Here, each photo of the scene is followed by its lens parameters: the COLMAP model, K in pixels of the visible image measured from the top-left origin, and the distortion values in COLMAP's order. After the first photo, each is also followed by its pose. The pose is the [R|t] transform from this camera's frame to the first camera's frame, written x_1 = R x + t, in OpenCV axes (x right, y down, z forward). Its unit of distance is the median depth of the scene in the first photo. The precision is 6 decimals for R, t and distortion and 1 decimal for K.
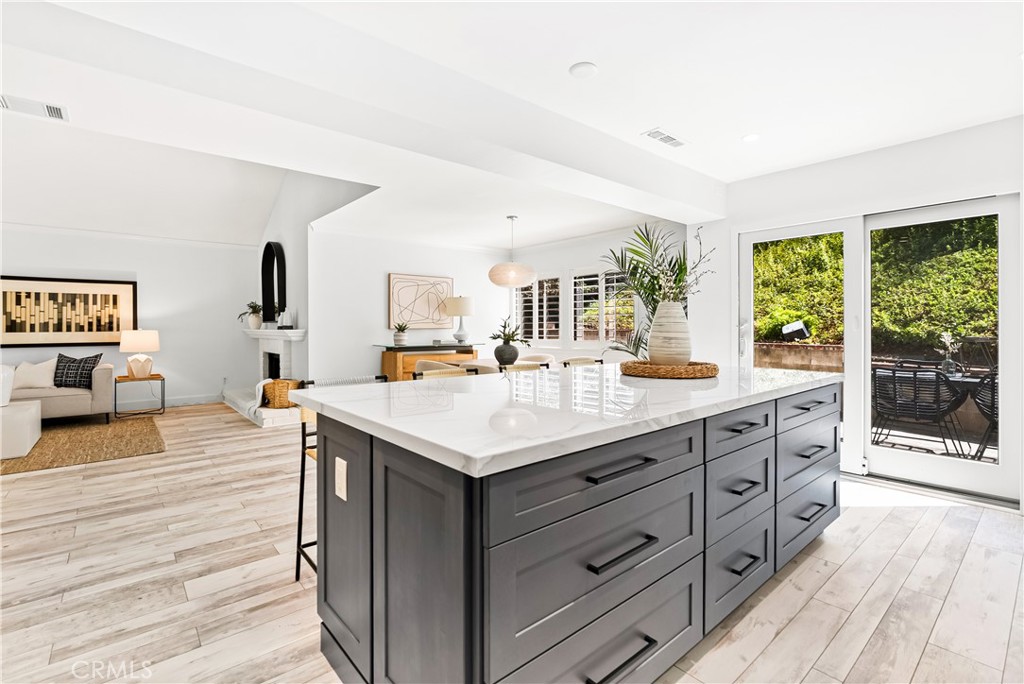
lens RADIAL K [[469.7, 0, 503.9], [0, 469.7, 325.5], [0, 0, 1]] dist [-0.002093, 0.000351]
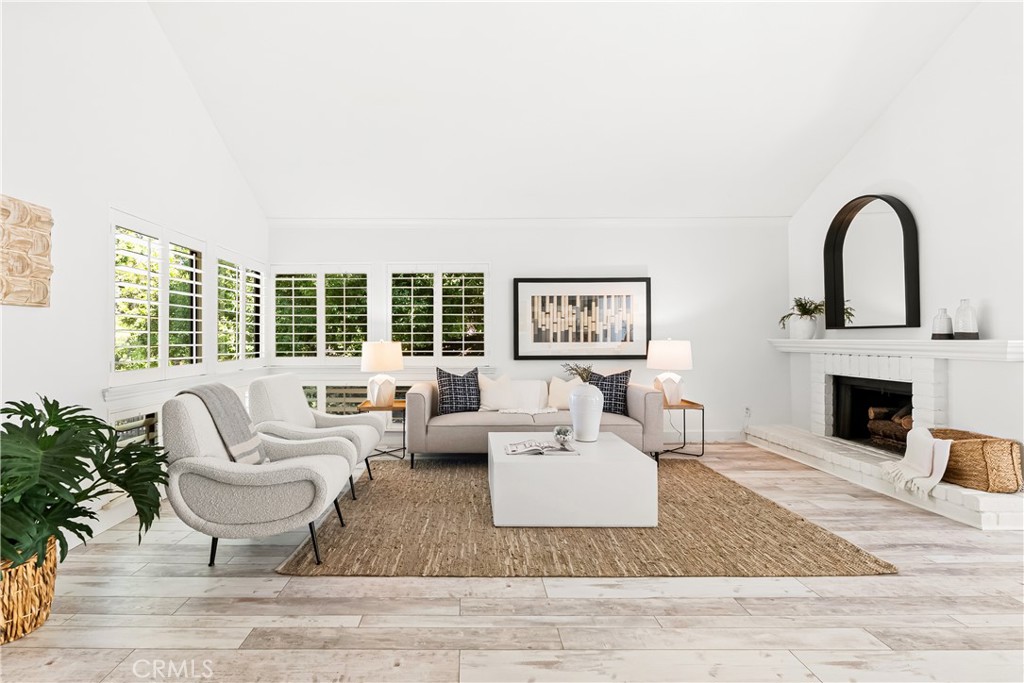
lens RADIAL K [[491.2, 0, 469.9], [0, 491.2, 339.8], [0, 0, 1]] dist [-0.003479, 0.000482]
pose [[0.768676, 0.002634, -0.639632, -0.510212], [0.003186, 0.999963, 0.007947, 0.001960], [0.639630, -0.008146, 0.768640, 0.191621]]
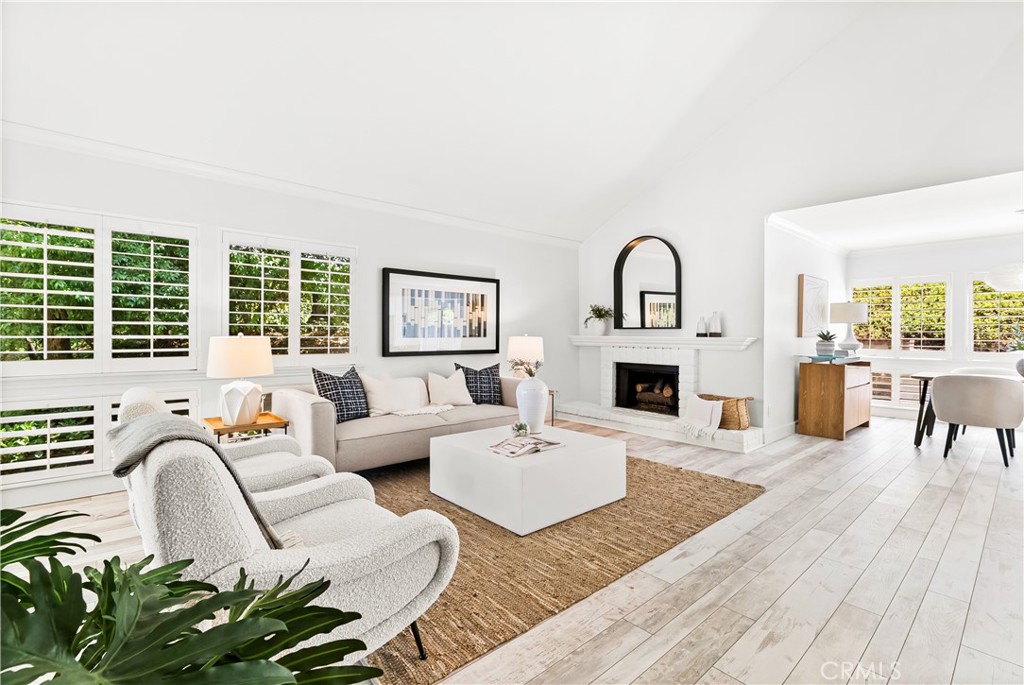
lens RADIAL K [[457.9, 0, 511.9], [0, 457.9, 338.0], [0, 0, 1]] dist [-0.012989, -0.000083]
pose [[0.999663, 0.008545, 0.024494, -0.806194], [-0.008762, 0.999923, 0.008793, 0.005874], [-0.024417, -0.009005, 0.999661, 0.165659]]
